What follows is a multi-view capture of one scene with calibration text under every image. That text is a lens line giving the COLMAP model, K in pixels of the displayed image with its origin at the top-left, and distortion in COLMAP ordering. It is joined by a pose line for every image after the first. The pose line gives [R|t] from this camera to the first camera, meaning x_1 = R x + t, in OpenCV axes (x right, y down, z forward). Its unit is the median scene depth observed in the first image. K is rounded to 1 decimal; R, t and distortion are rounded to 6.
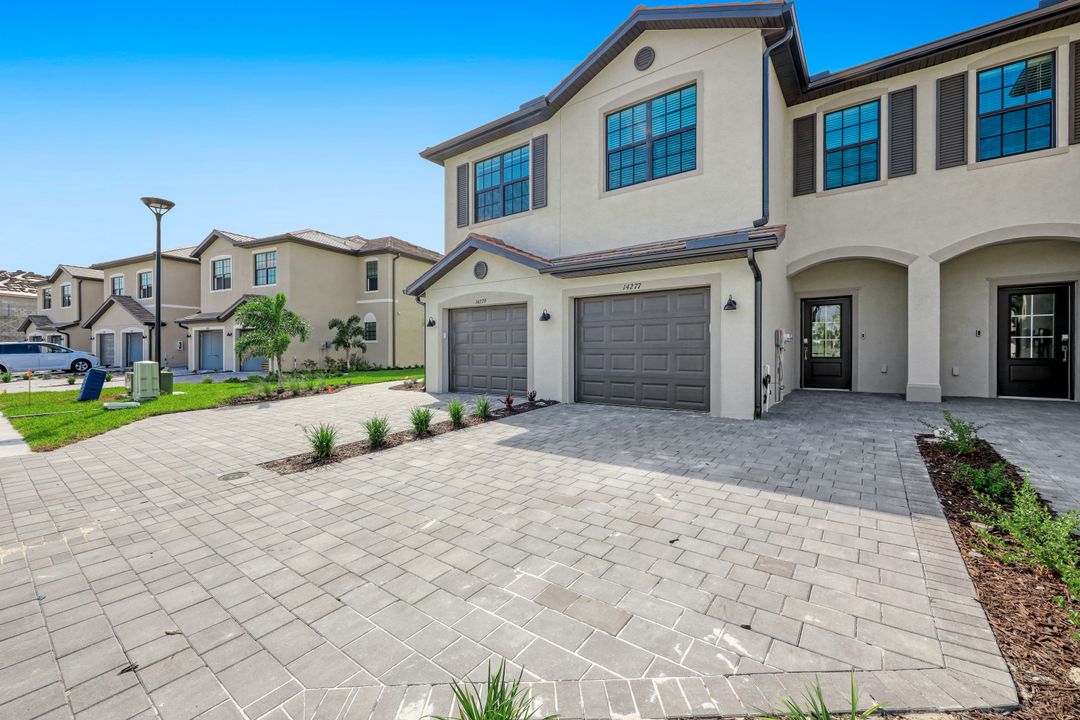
lens RADIAL K [[431.7, 0, 541.6], [0, 431.7, 355.8], [0, 0, 1]] dist [-0.003314, -0.000214]
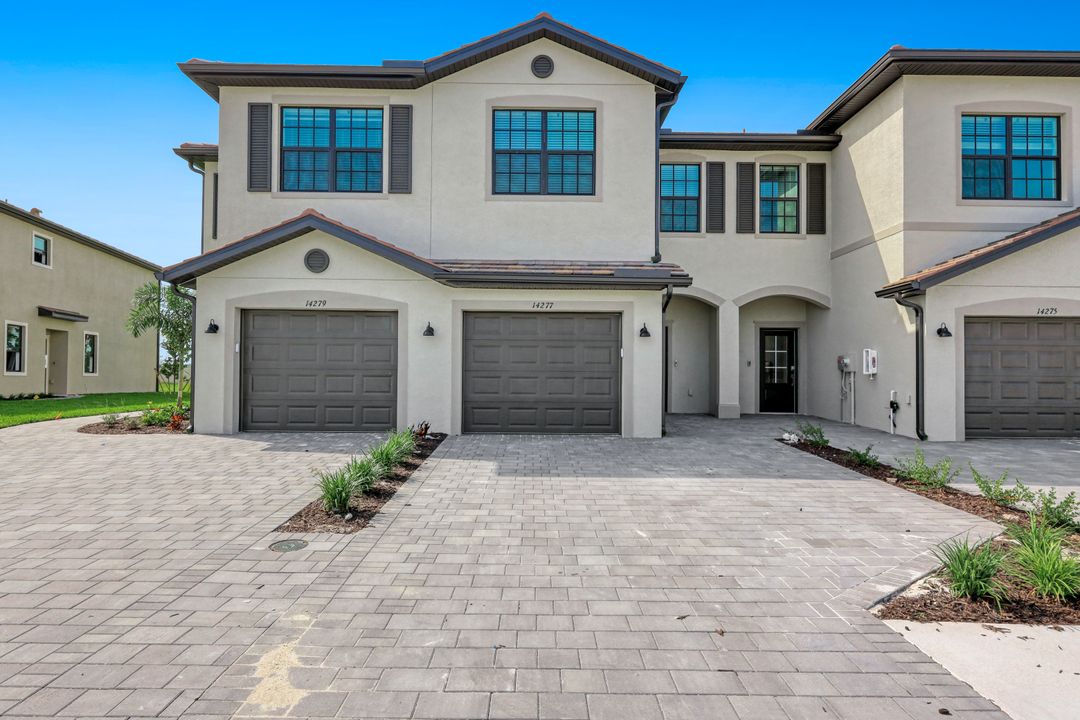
lens RADIAL K [[572.5, 0, 539.8], [0, 572.5, 370.0], [0, 0, 1]] dist [-0.017590, -0.000233]
pose [[0.806292, 0.016391, 0.591290, -0.508887], [-0.005071, 0.999771, -0.020800, 0.005966], [-0.591495, 0.013773, 0.806191, 0.000609]]
